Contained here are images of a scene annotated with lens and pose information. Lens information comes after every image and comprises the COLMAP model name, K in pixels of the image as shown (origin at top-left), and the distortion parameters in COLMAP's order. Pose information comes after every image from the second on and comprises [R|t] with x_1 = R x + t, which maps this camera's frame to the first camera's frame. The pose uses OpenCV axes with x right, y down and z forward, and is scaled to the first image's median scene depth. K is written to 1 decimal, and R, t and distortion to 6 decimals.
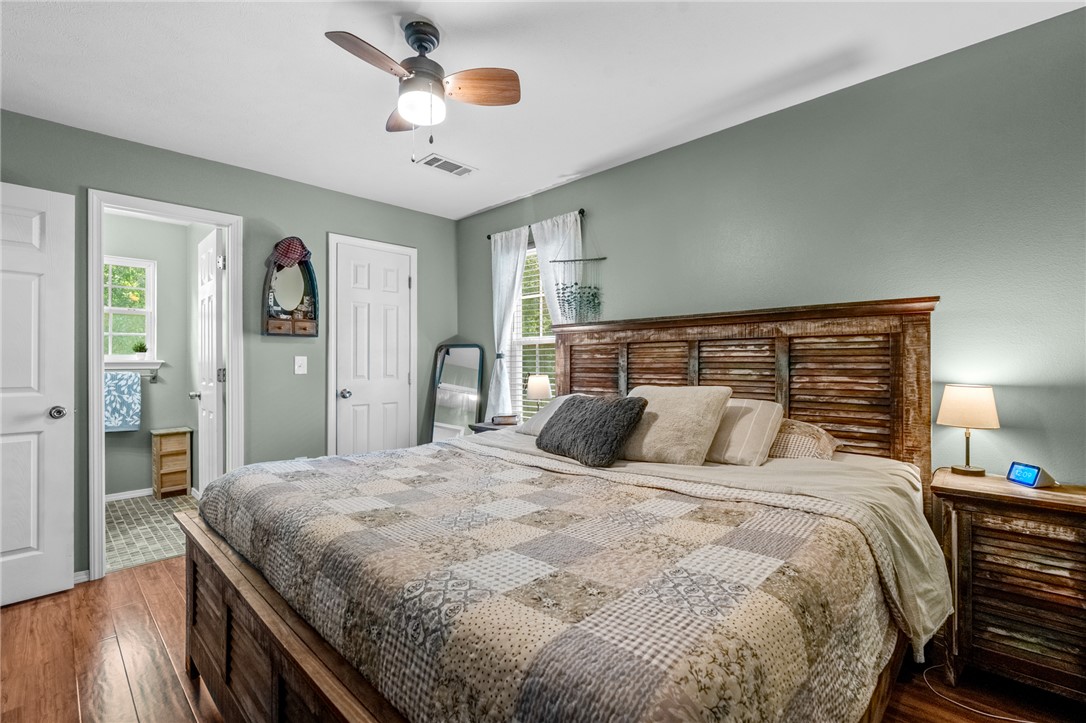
lens RADIAL K [[488.4, 0, 542.8], [0, 488.4, 363.2], [0, 0, 1]] dist [-0.002522, -0.000482]
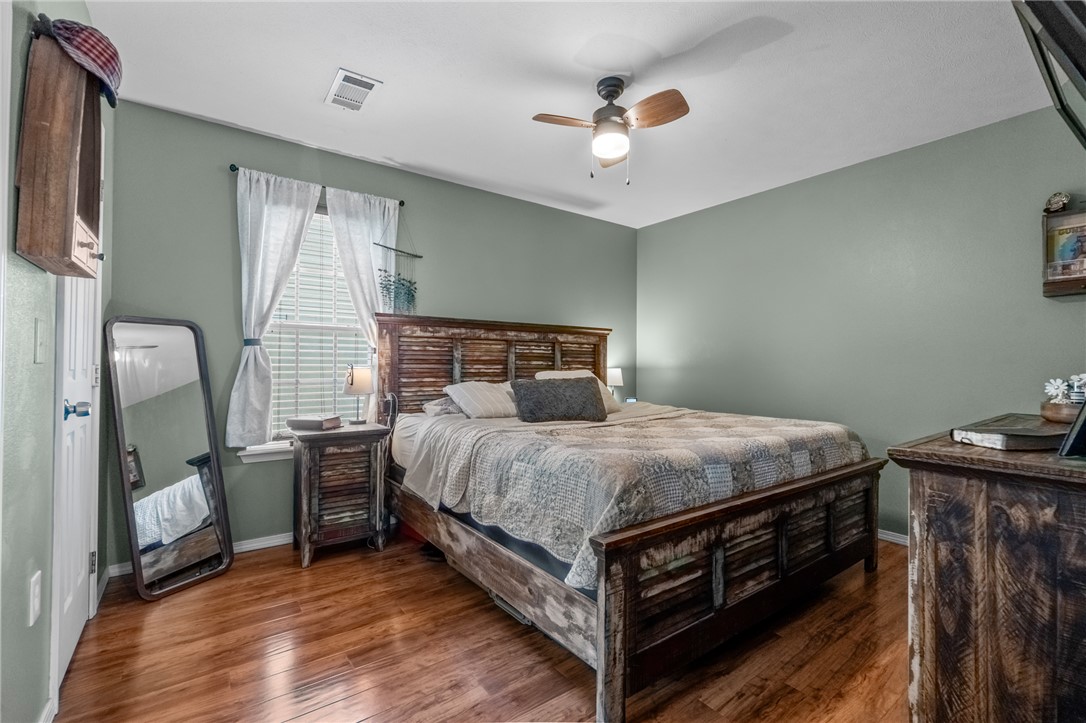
lens RADIAL K [[488.4, 0, 542.7], [0, 488.4, 360.8], [0, 0, 1]] dist [-0.002522, -0.000482]
pose [[0.161212, 0.017812, 0.986759, -0.952571], [-0.001803, 0.999841, -0.017754, 0.032683], [-0.986918, 0.001084, 0.161218, 0.616169]]
